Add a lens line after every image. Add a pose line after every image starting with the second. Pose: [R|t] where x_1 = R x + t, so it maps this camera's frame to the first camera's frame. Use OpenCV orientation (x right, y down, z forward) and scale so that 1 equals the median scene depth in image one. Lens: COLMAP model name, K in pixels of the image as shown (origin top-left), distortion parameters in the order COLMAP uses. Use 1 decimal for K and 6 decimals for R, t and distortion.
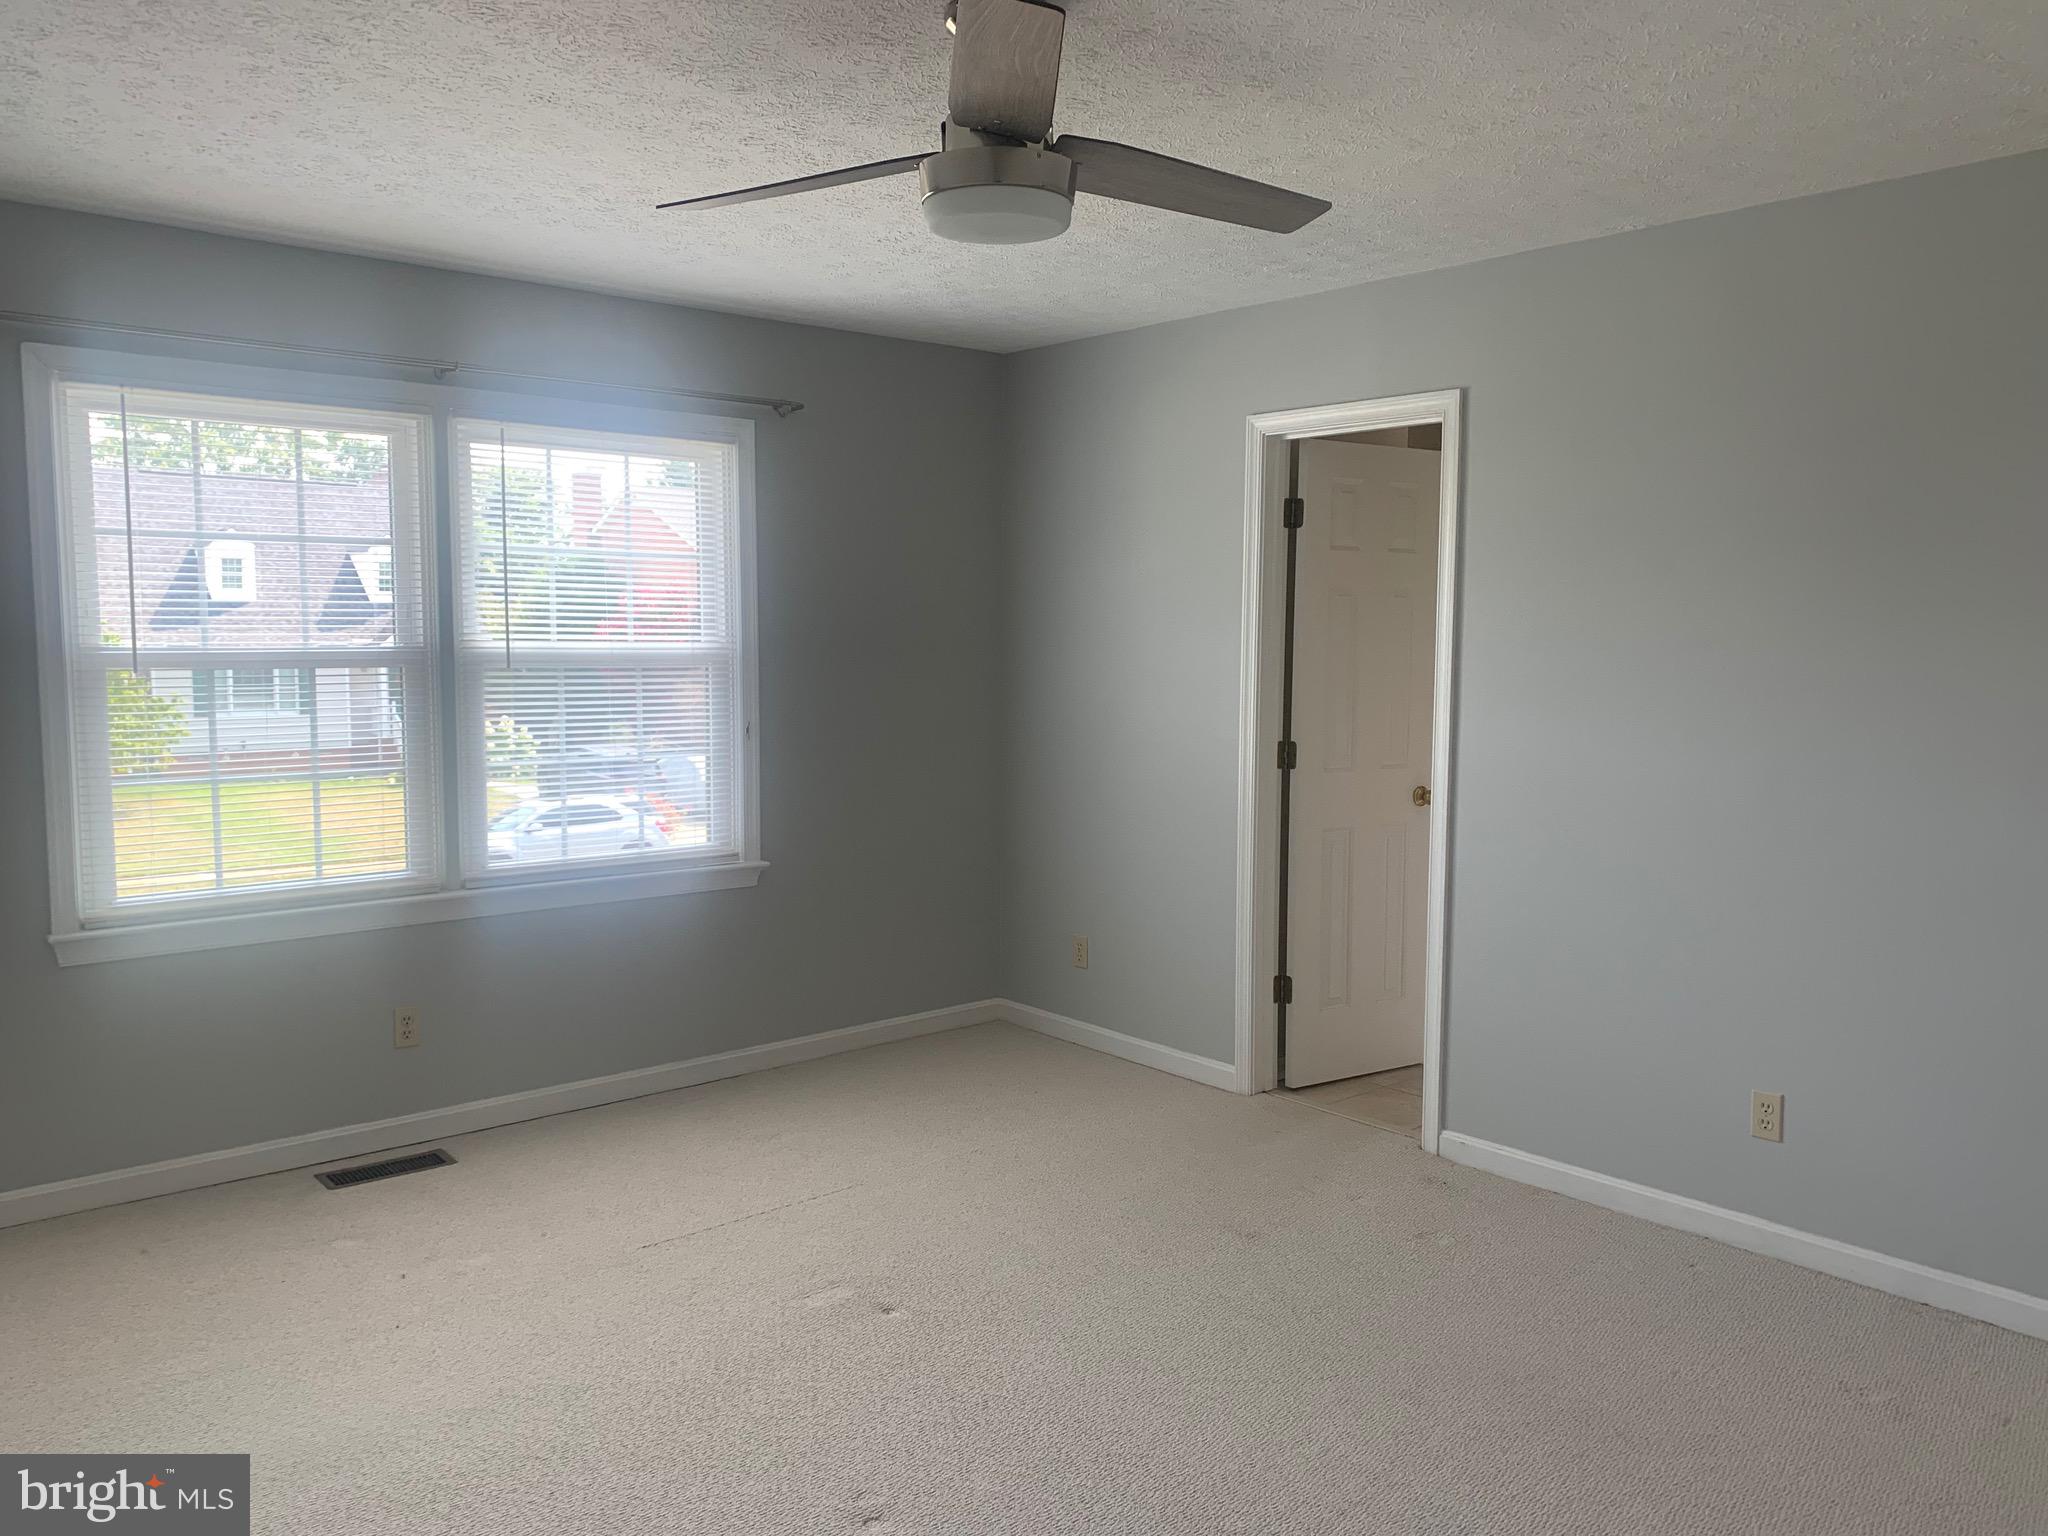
lens RADIAL K [[1562.8, 0, 990.2], [0, 1562.8, 772.6], [0, 0, 1]] dist [0.087784, -0.170020]
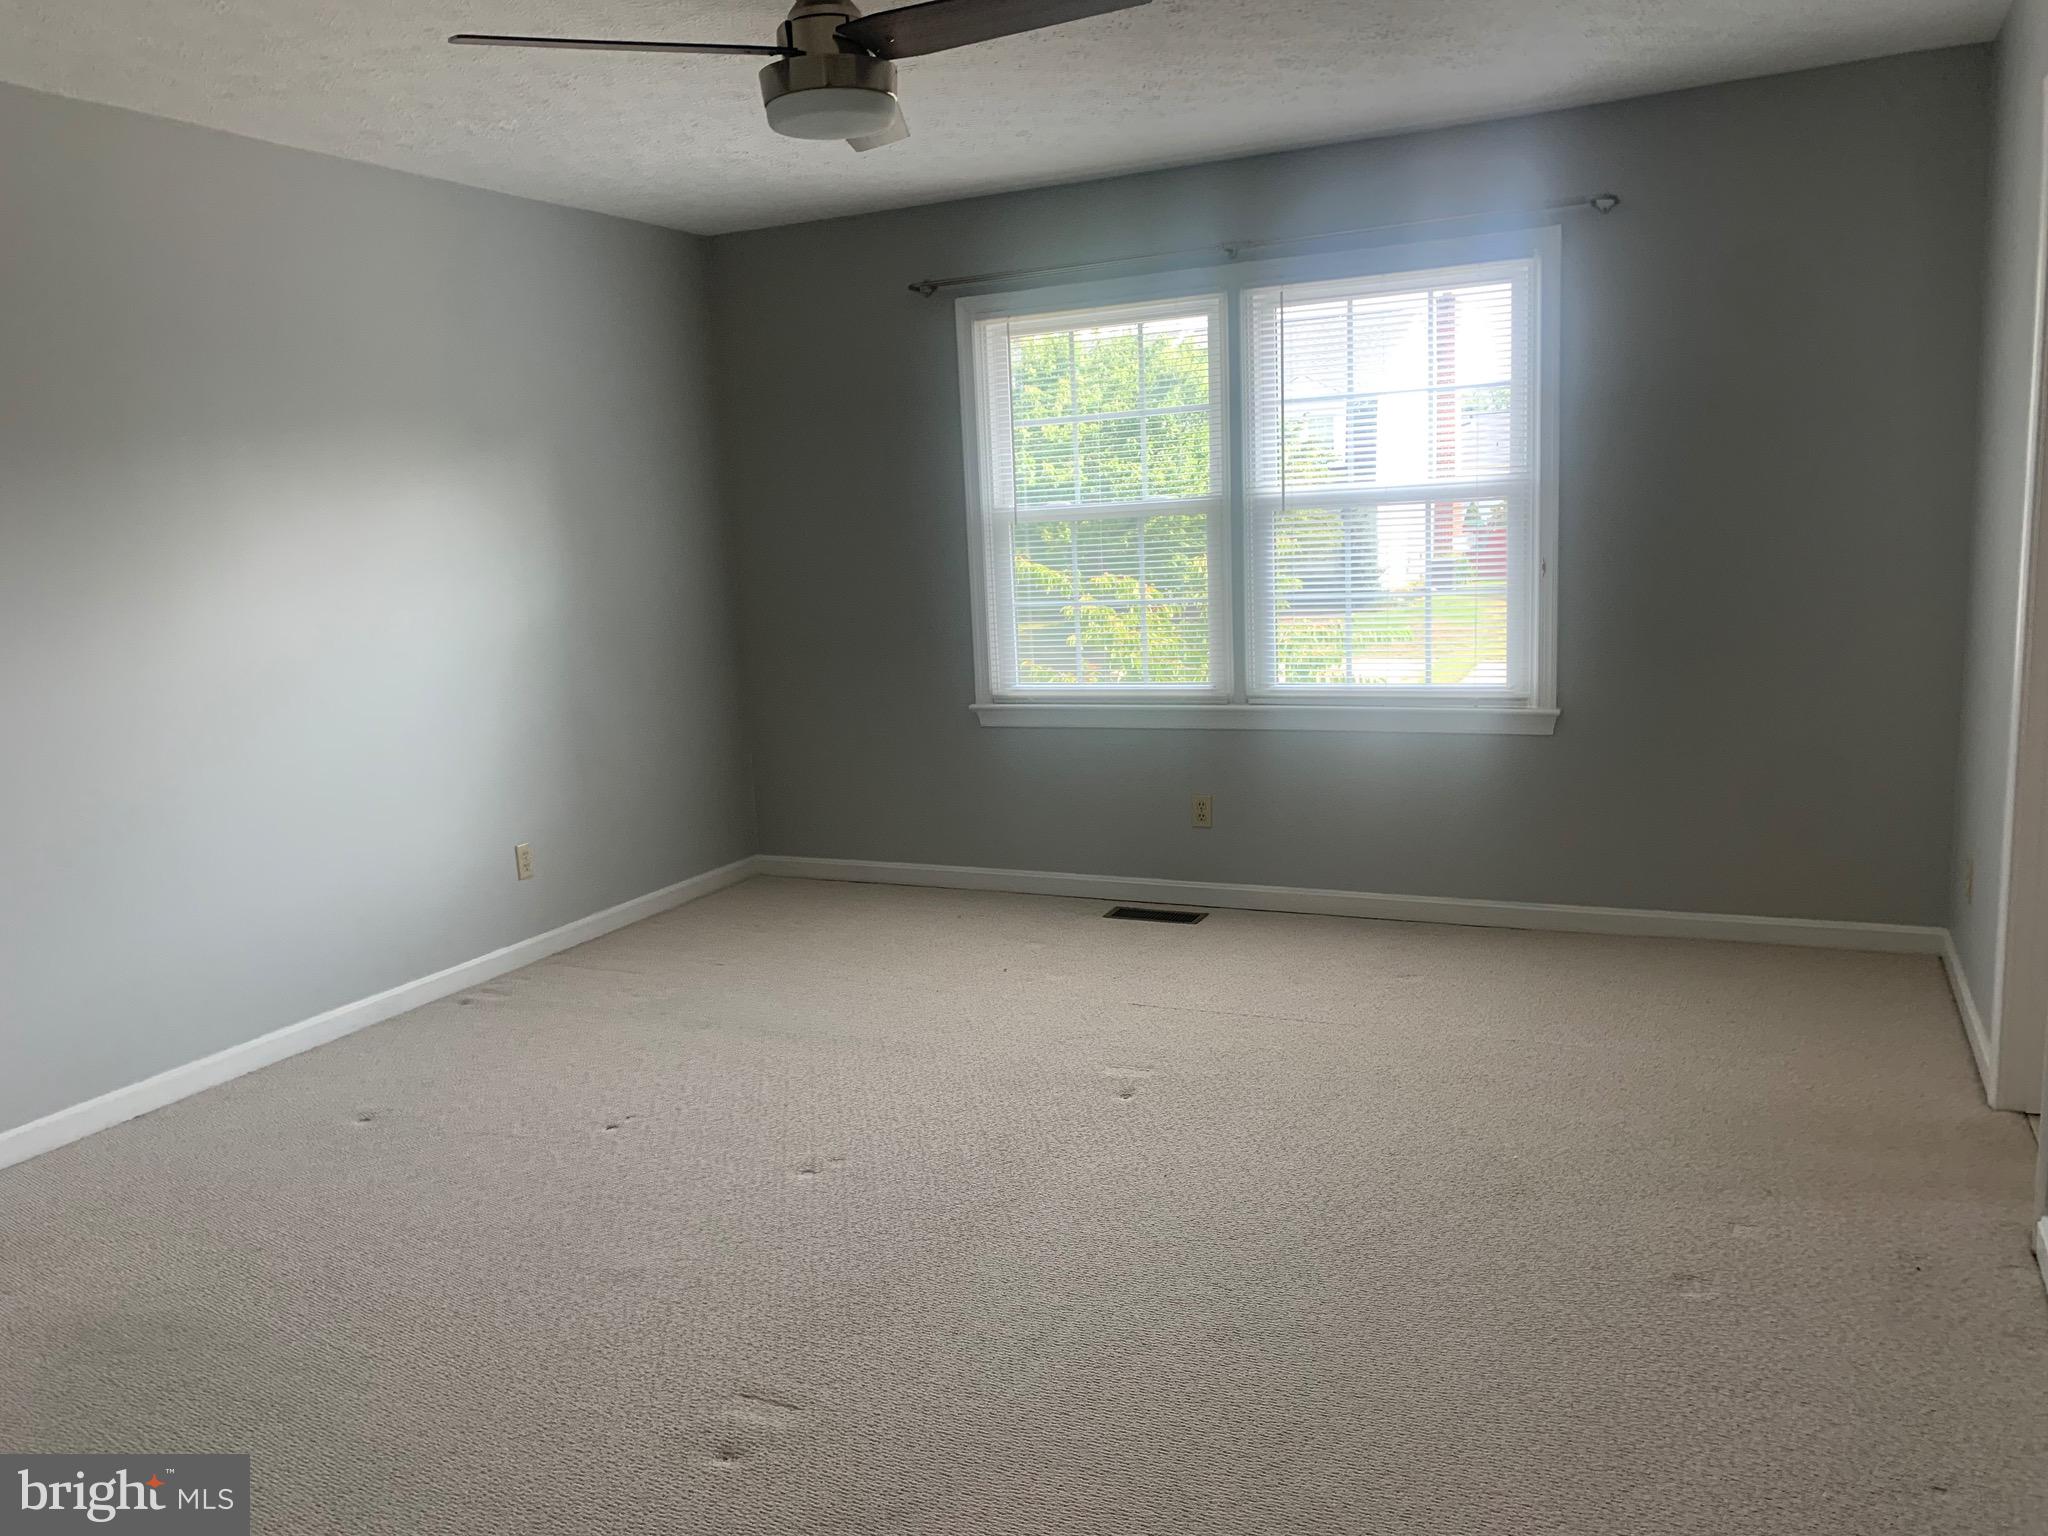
lens RADIAL K [[1562.8, 0, 990.2], [0, 1562.8, 772.6], [0, 0, 1]] dist [0.087784, -0.170020]
pose [[0.397036, 0.123327, -0.909480, 0.656649], [-0.029802, 0.992141, 0.121526, -0.011124], [0.917319, -0.021146, 0.397591, 0.360083]]
